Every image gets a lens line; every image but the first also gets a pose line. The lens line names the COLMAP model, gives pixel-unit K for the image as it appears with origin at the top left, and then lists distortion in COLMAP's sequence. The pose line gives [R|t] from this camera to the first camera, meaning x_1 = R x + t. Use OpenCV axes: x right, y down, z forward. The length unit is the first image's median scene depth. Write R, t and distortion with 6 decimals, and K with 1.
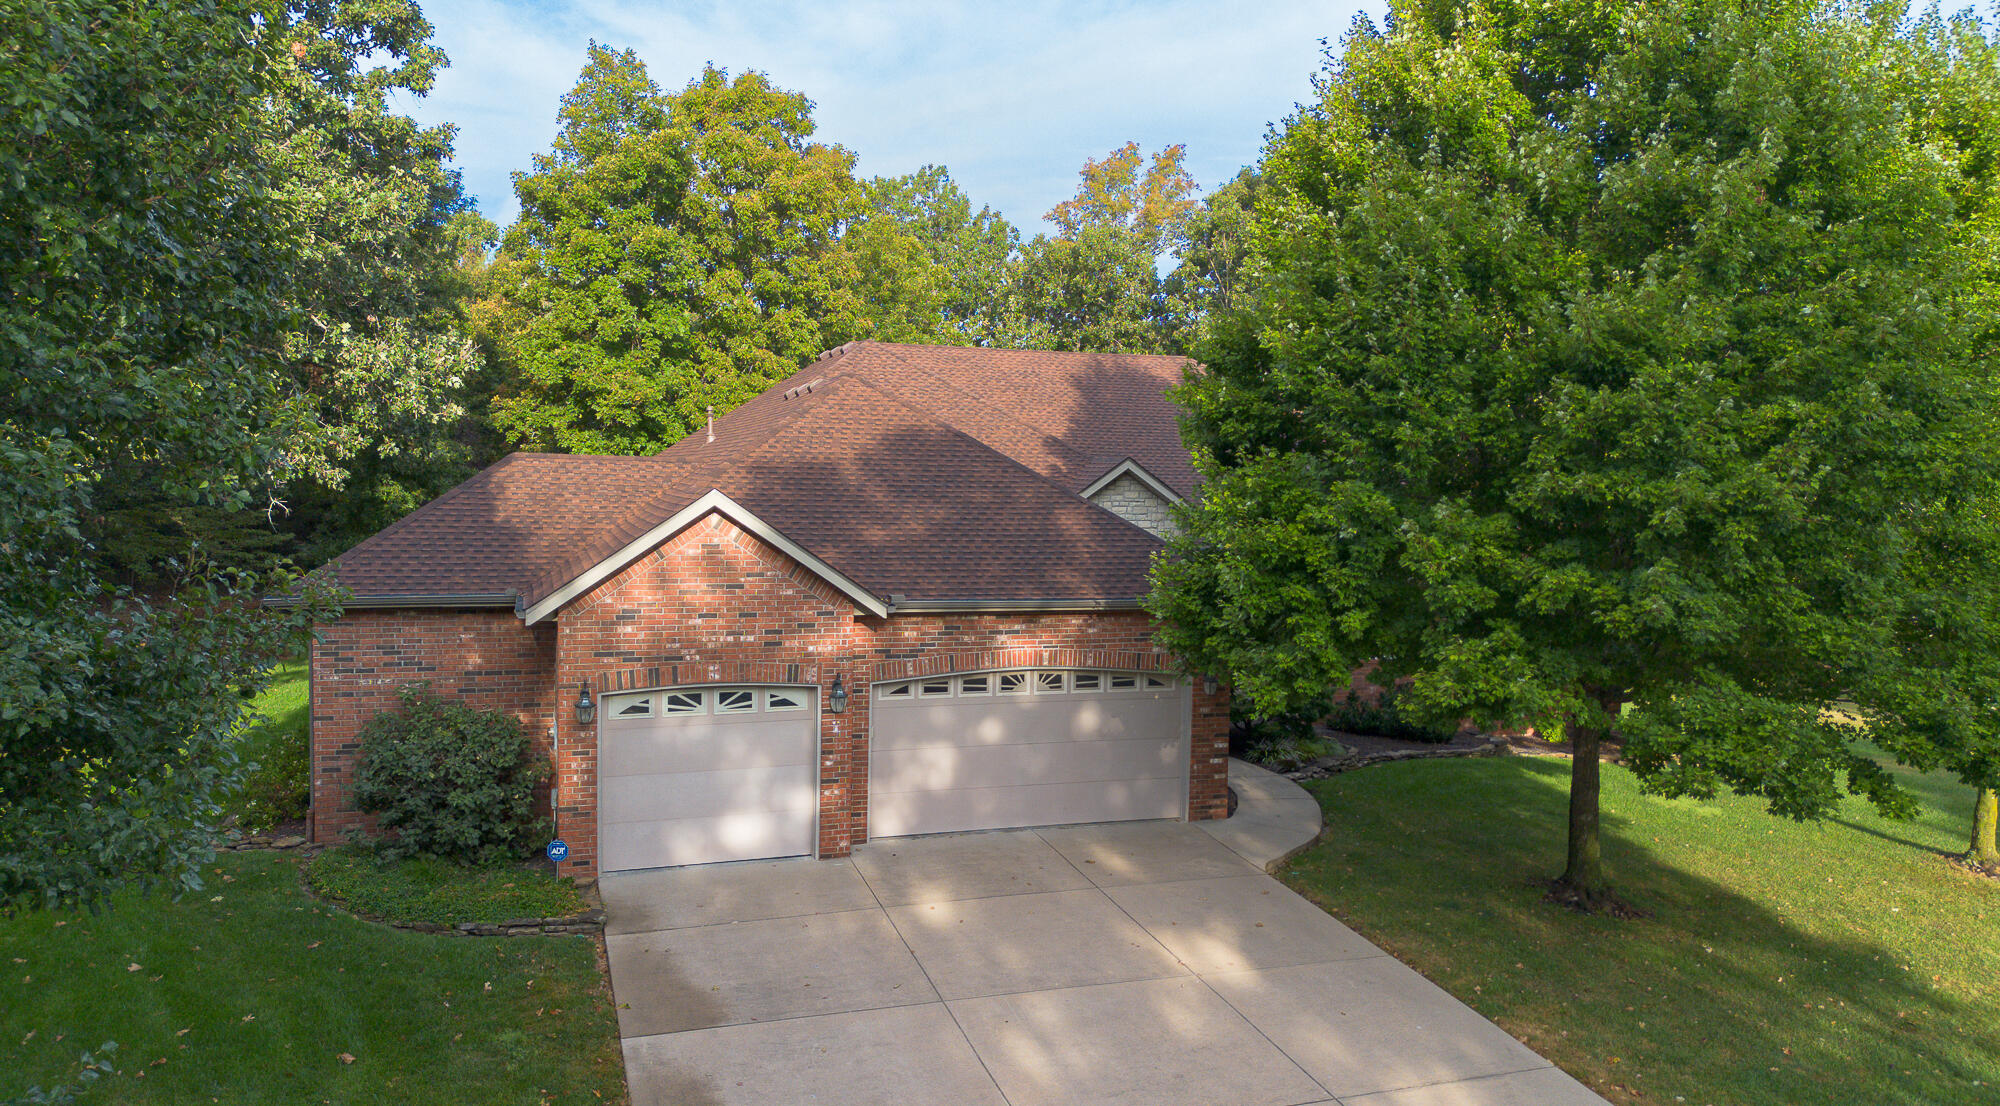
lens RADIAL K [[1424.2, 0, 999.1], [0, 1424.2, 567.9], [0, 0, 1]] dist [0.023346, -0.001553]
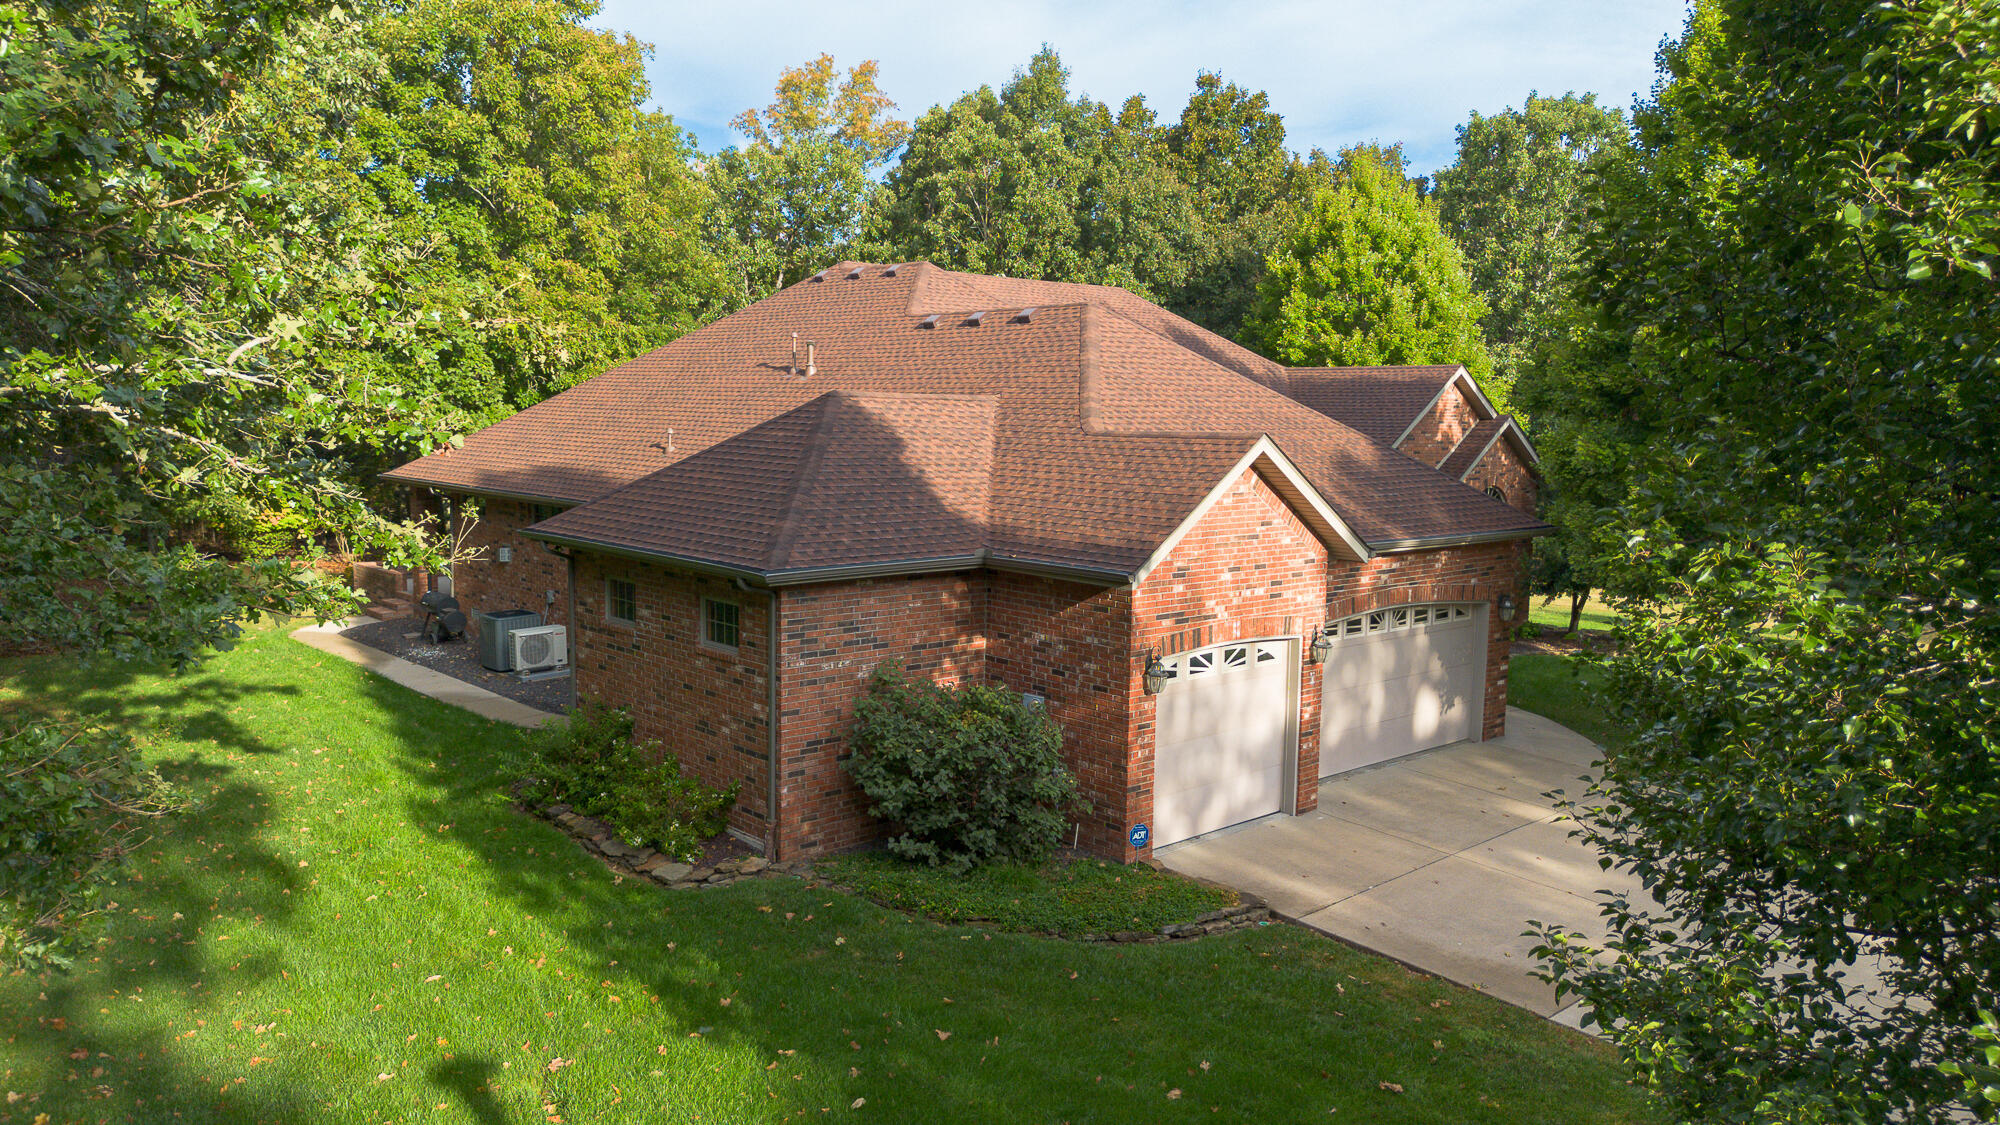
lens RADIAL K [[1422.3, 0, 999.7], [0, 1422.3, 550.3], [0, 0, 1]] dist [-0.002538, 0.001091]
pose [[0.920859, -0.041134, 0.387719, -0.659973], [0.023464, 0.998463, 0.050201, -0.027544], [-0.389188, -0.037130, 0.920410, 0.189131]]
